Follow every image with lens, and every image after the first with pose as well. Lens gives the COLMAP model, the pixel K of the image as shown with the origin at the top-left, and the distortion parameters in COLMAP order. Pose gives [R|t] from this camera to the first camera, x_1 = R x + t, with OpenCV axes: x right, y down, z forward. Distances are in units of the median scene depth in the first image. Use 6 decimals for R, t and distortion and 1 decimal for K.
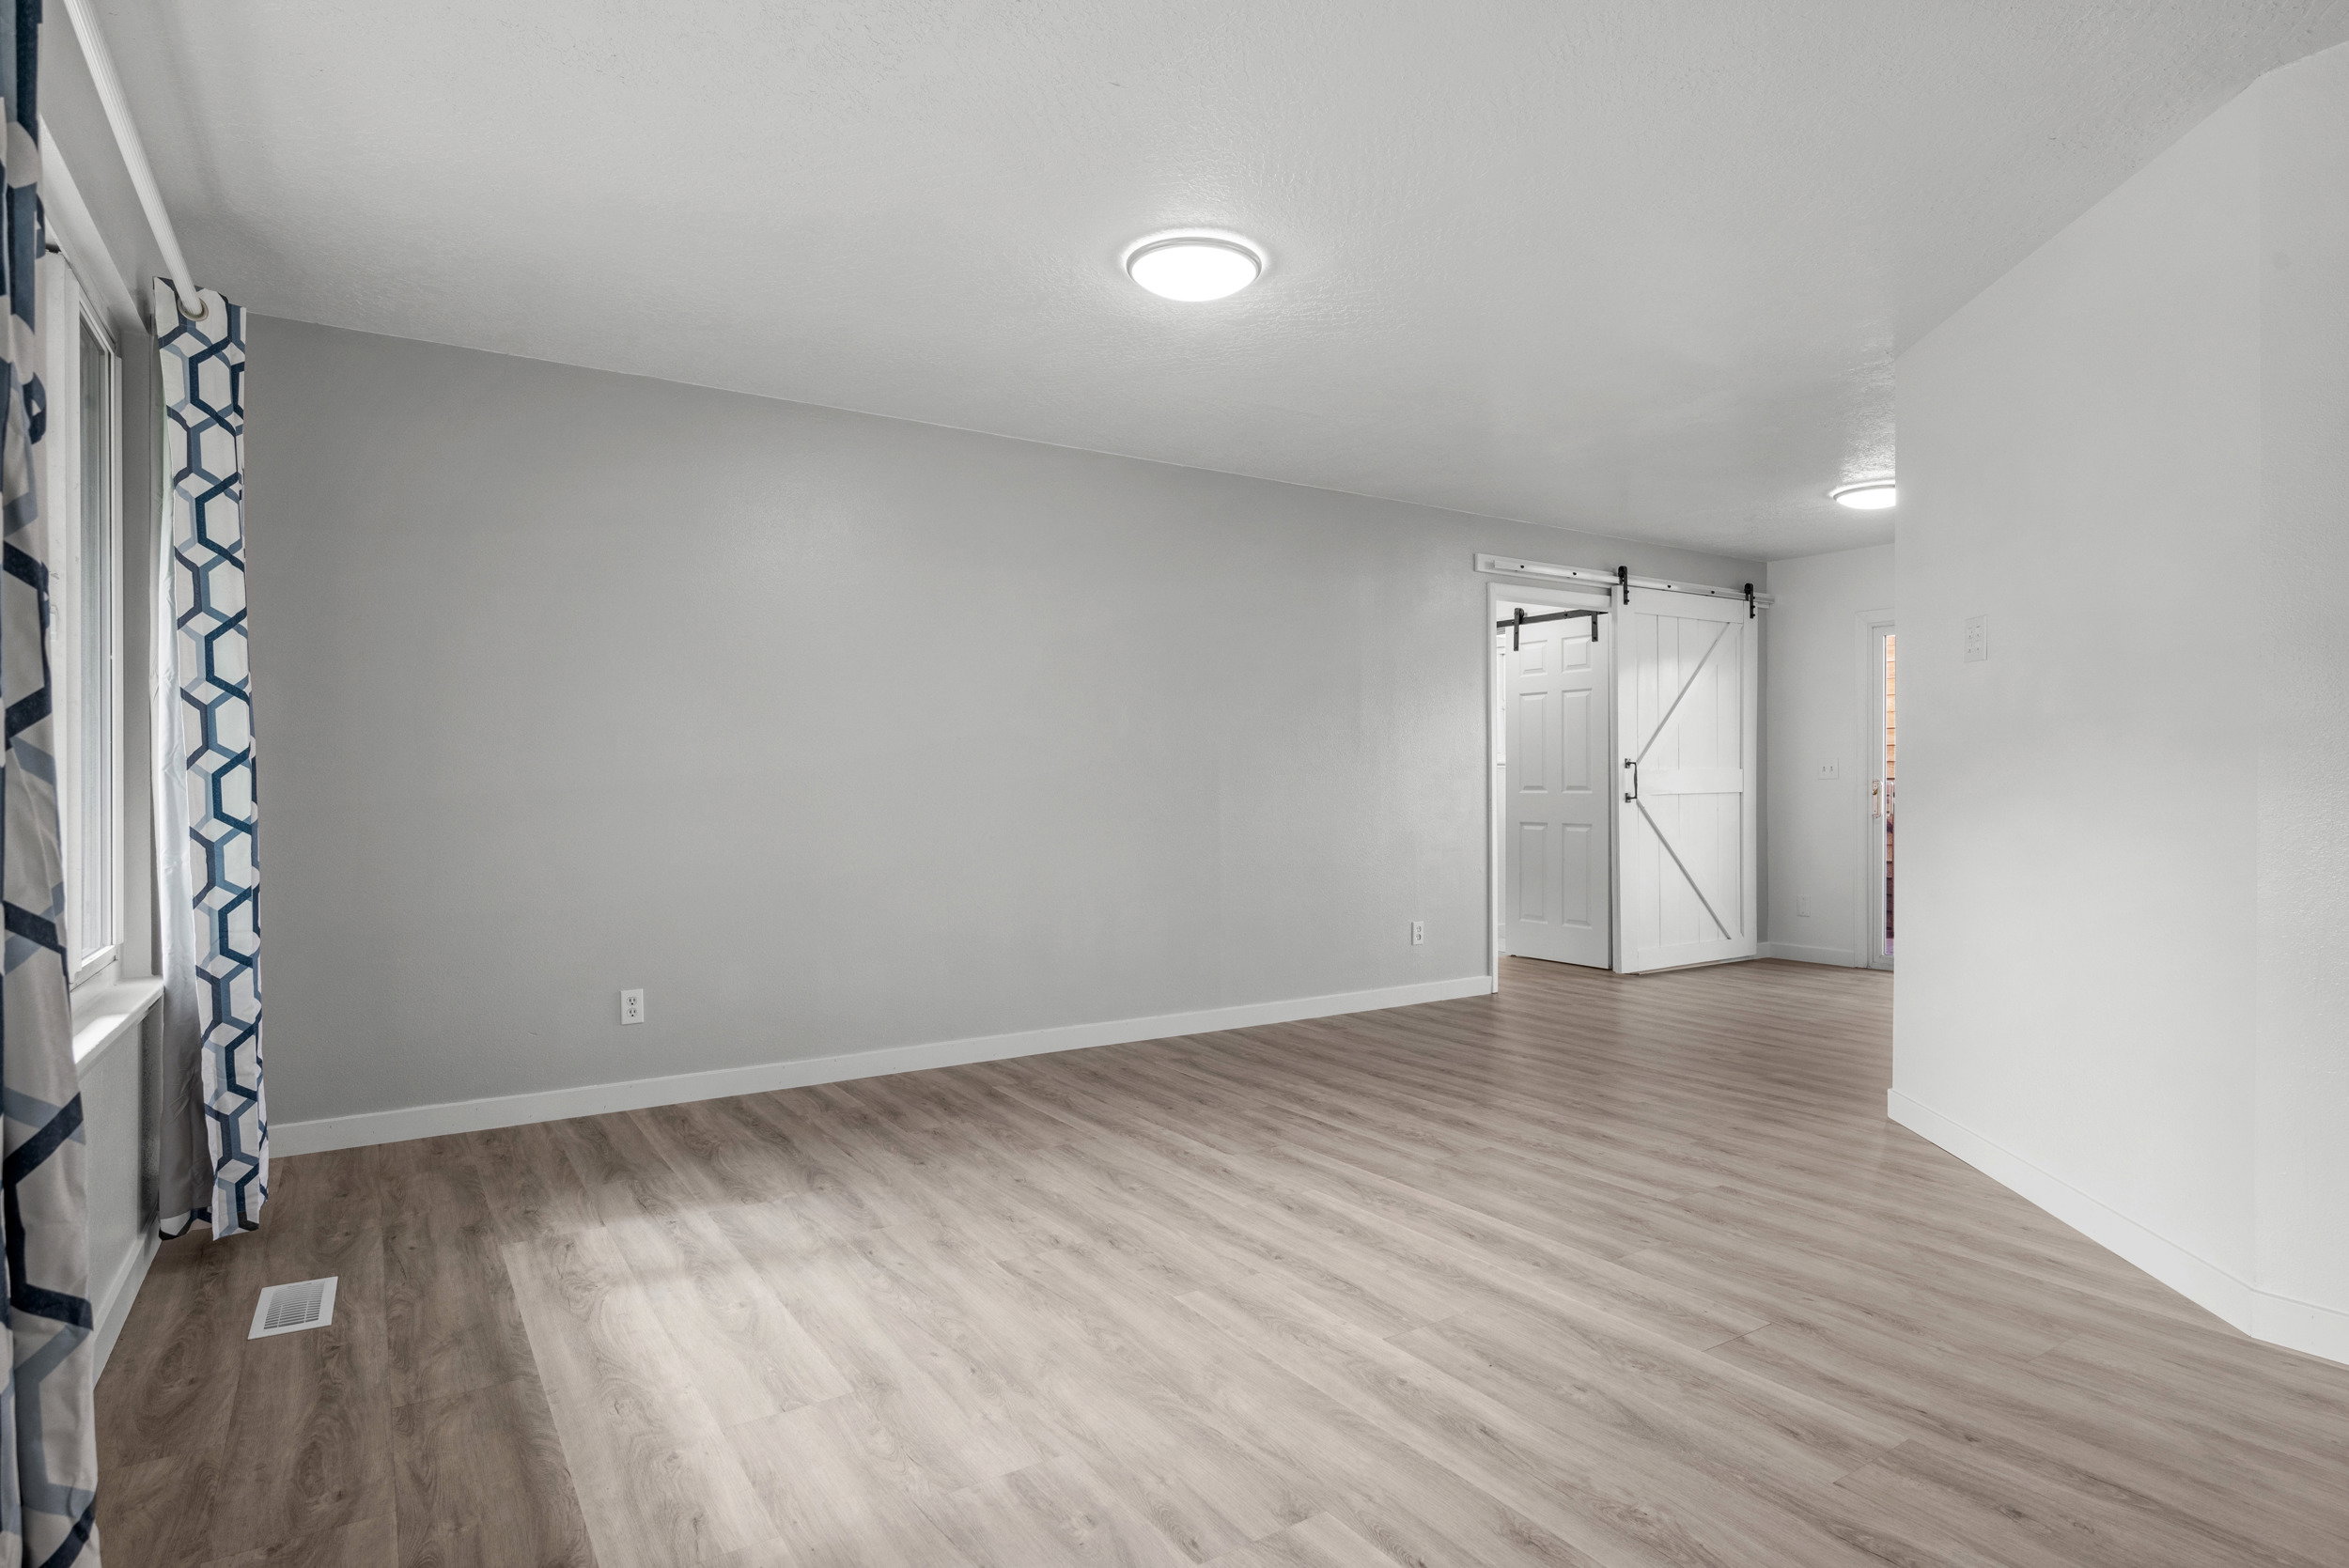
lens RADIAL K [[1231.0, 0, 1164.7], [0, 1231.0, 789.3], [0, 0, 1]] dist [0.000513, -0.000243]
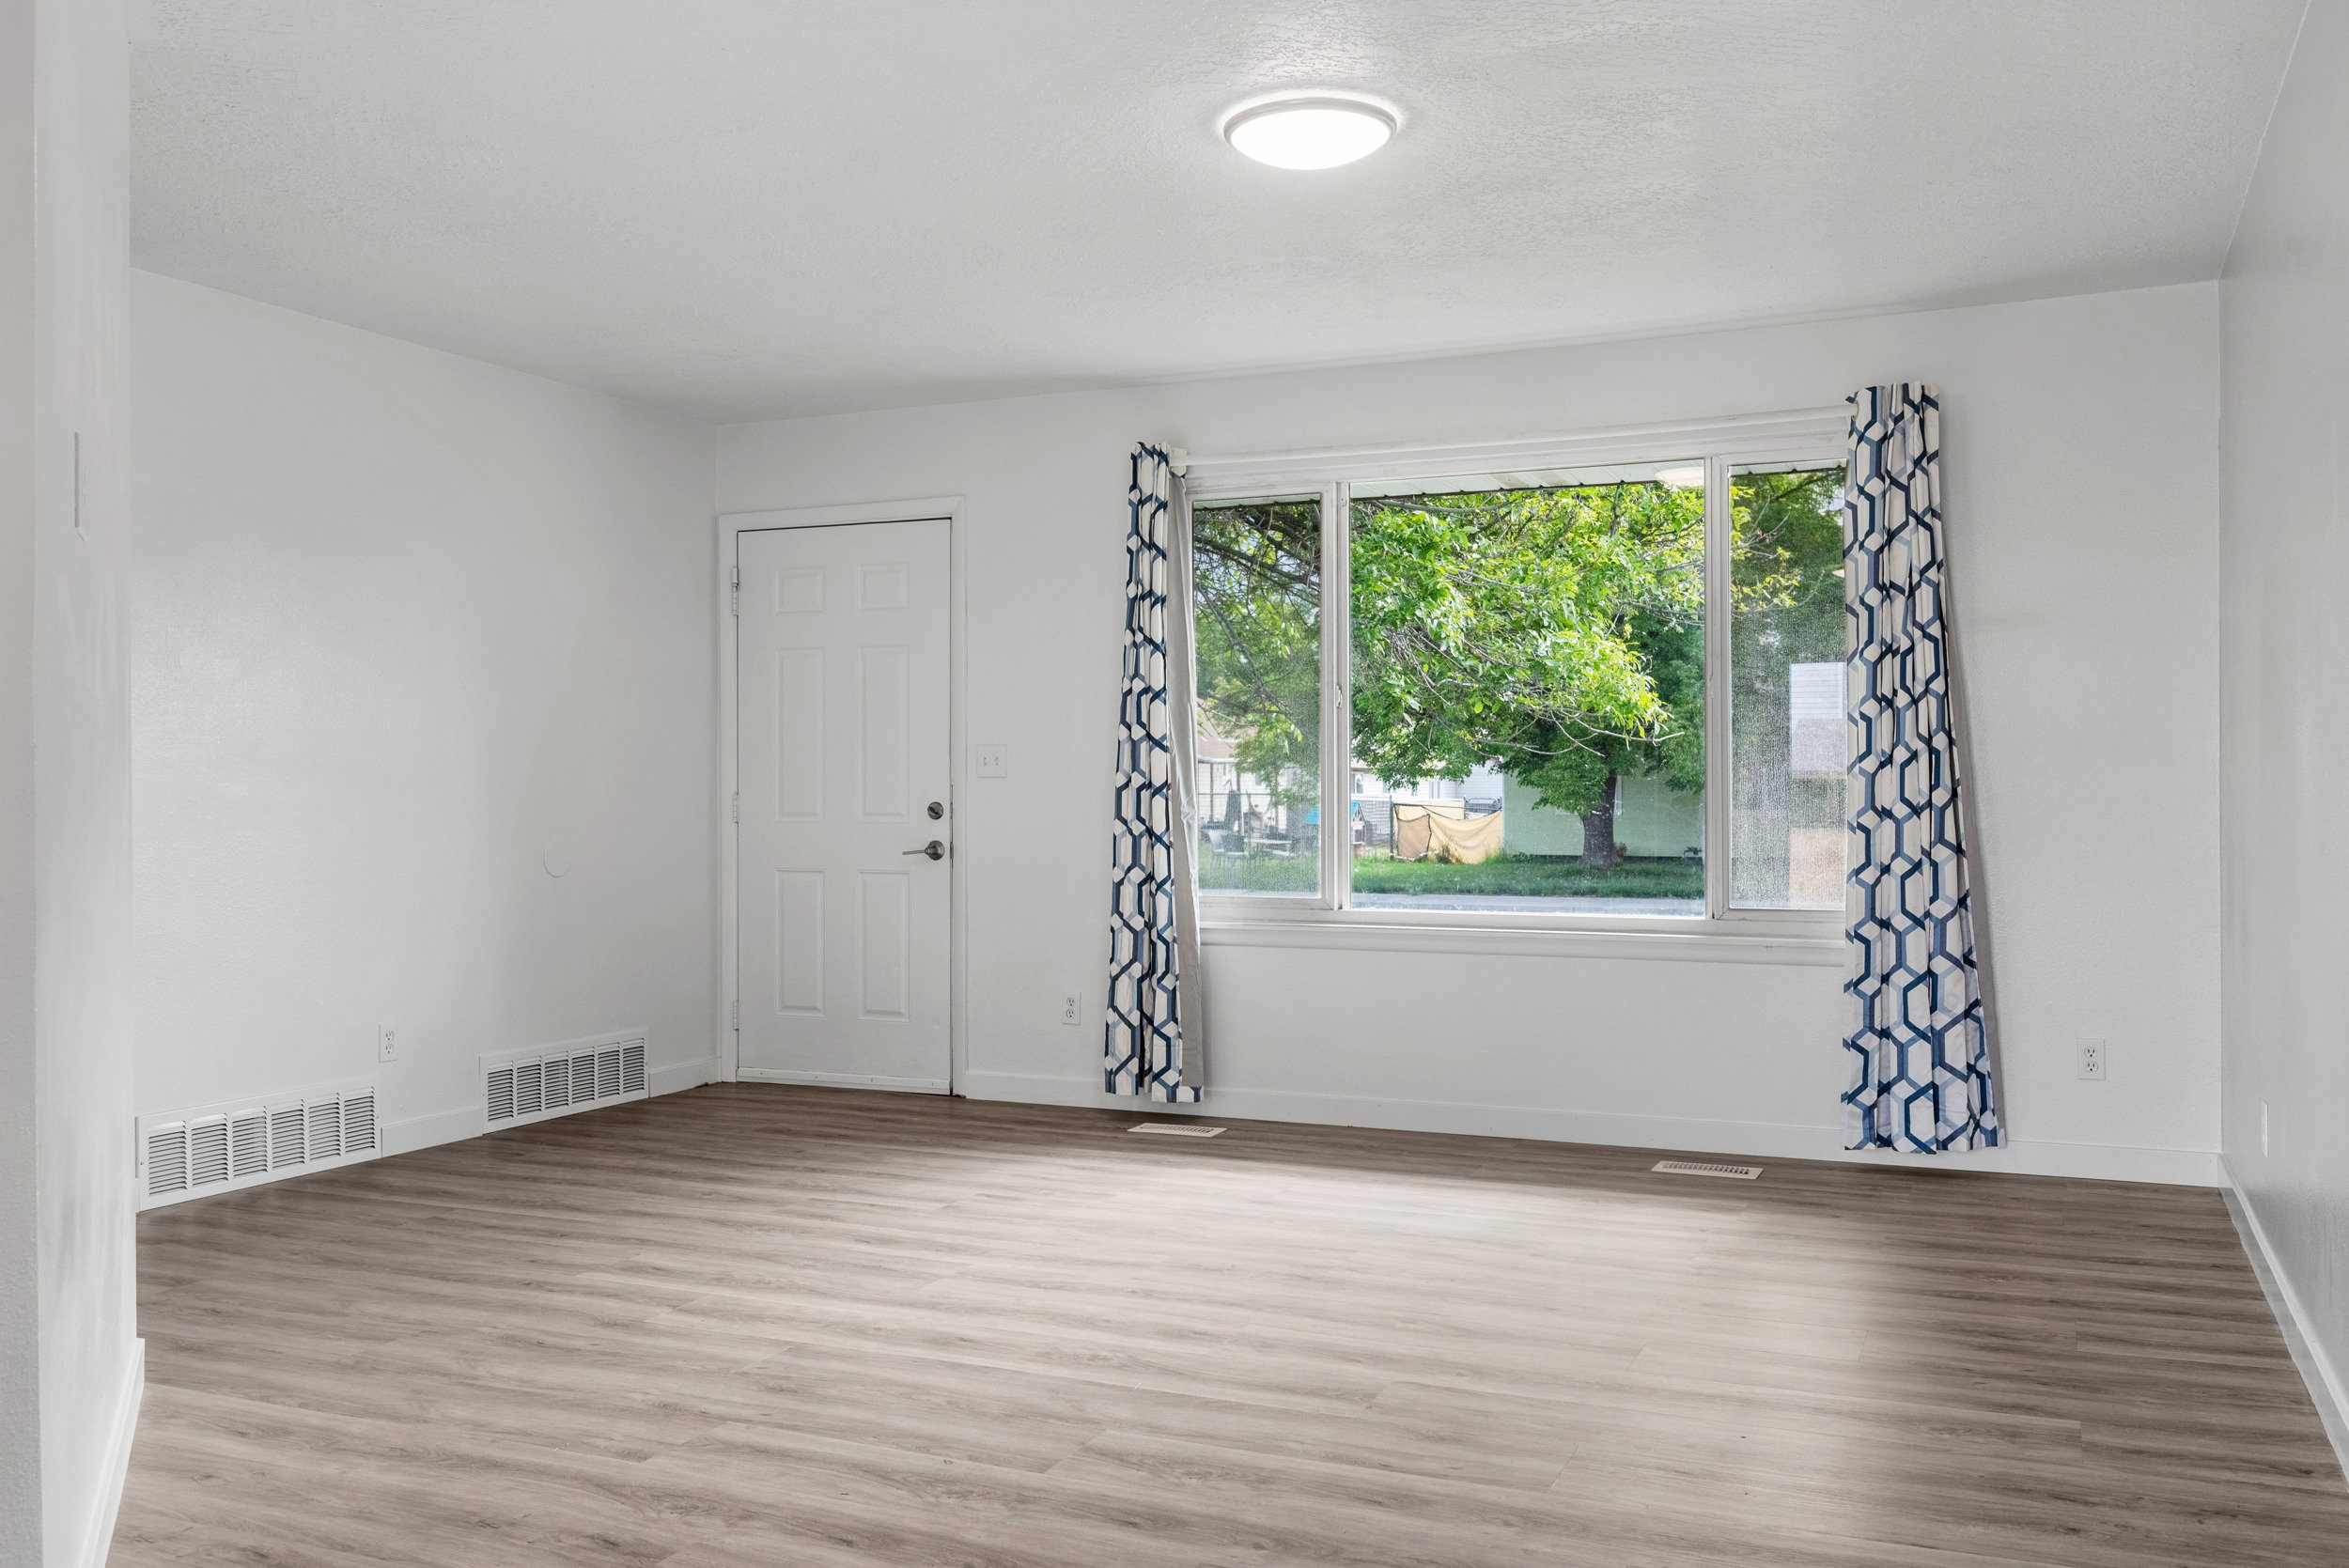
lens RADIAL K [[1963.1, 0, 1174.5], [0, 1963.1, 784.0], [0, 0, 1]] dist [0.003772, 0.005485]
pose [[-0.834344, 0.004720, -0.551224, 0.808311], [0.004920, 0.999987, 0.001114, -0.007379], [0.551222, -0.001783, -0.834357, 2.060298]]
